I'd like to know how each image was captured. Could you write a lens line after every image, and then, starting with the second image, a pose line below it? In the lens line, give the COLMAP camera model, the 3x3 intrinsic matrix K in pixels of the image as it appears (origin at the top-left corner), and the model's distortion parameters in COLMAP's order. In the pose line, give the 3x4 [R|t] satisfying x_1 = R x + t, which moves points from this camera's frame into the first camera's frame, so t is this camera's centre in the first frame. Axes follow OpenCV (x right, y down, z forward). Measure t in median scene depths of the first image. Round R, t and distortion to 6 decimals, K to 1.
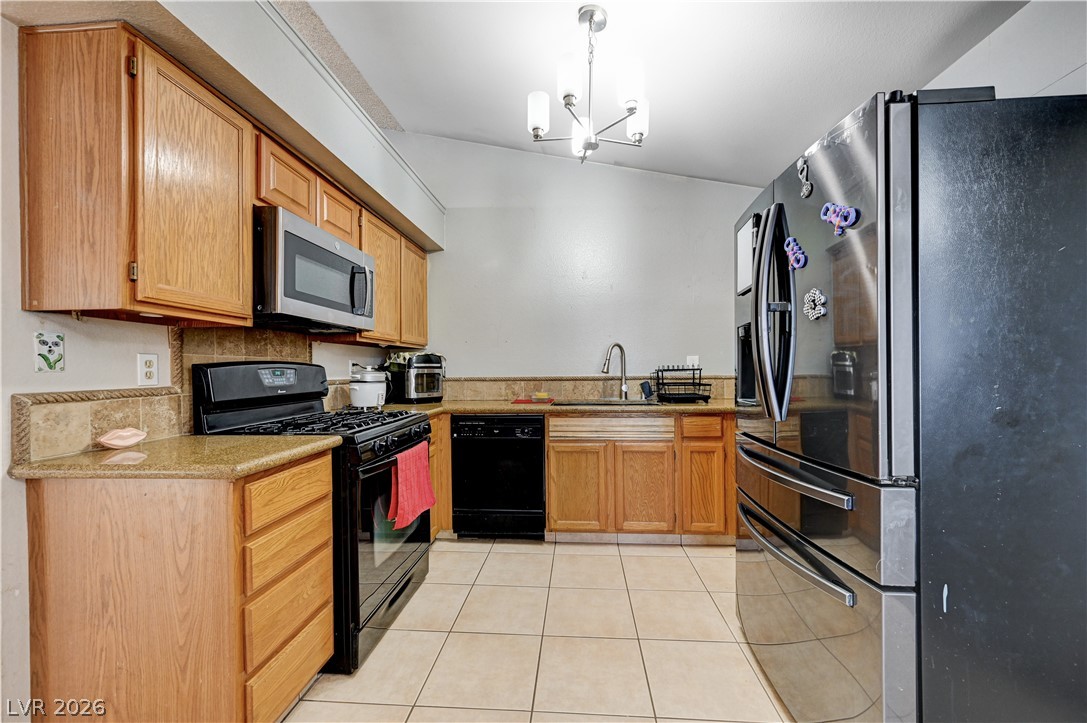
lens RADIAL K [[431.5, 0, 549.0], [0, 431.5, 365.7], [0, 0, 1]] dist [-0.001026, 0.000001]
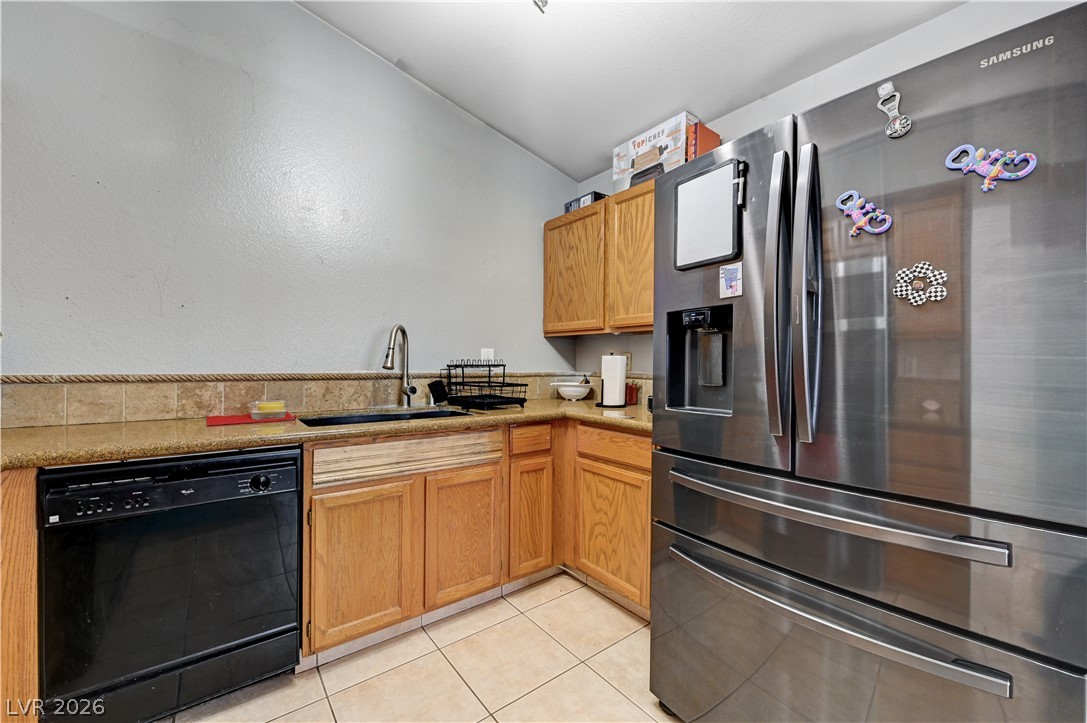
lens RADIAL K [[430.2, 0, 545.6], [0, 430.2, 365.3], [0, 0, 1]] dist [0.002538, 0.000192]
pose [[0.740567, 0.014633, 0.671824, -0.154460], [-0.024236, 0.999694, 0.004941, 0.002644], [-0.671546, -0.019941, 0.740695, 0.401614]]
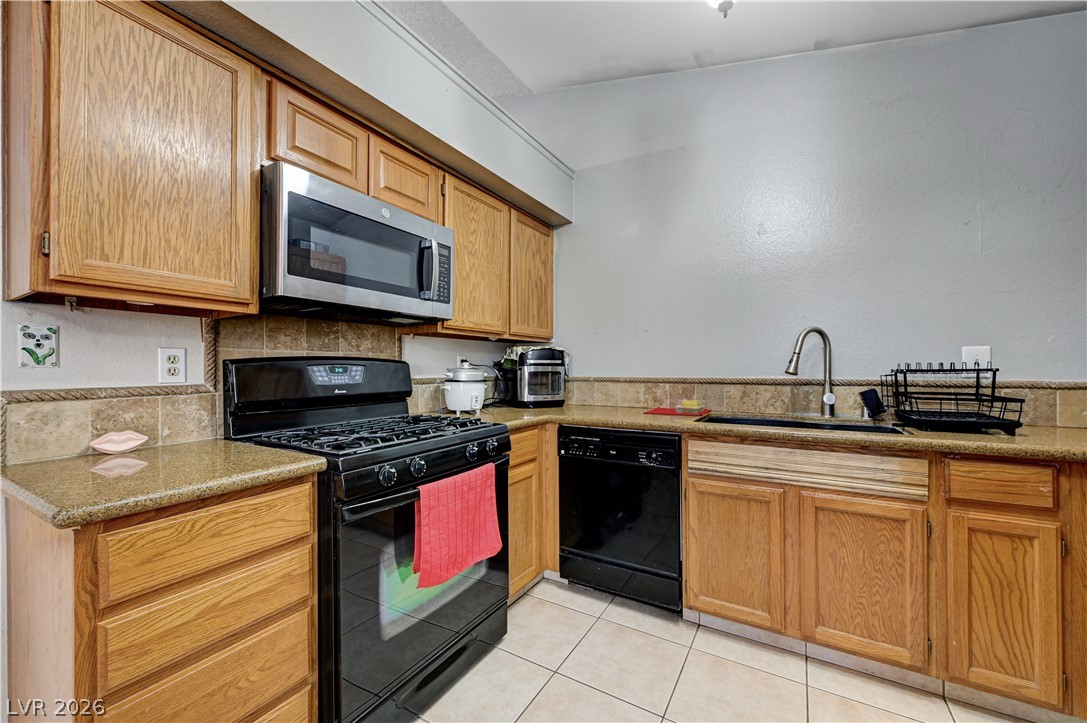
lens RADIAL K [[430.2, 0, 545.6], [0, 430.2, 365.3], [0, 0, 1]] dist [0.002538, 0.000192]
pose [[0.894535, 0.005149, -0.446969, 0.102936], [-0.002569, 0.999976, 0.006378, 0.000495], [0.446991, -0.004557, 0.894527, 0.305084]]
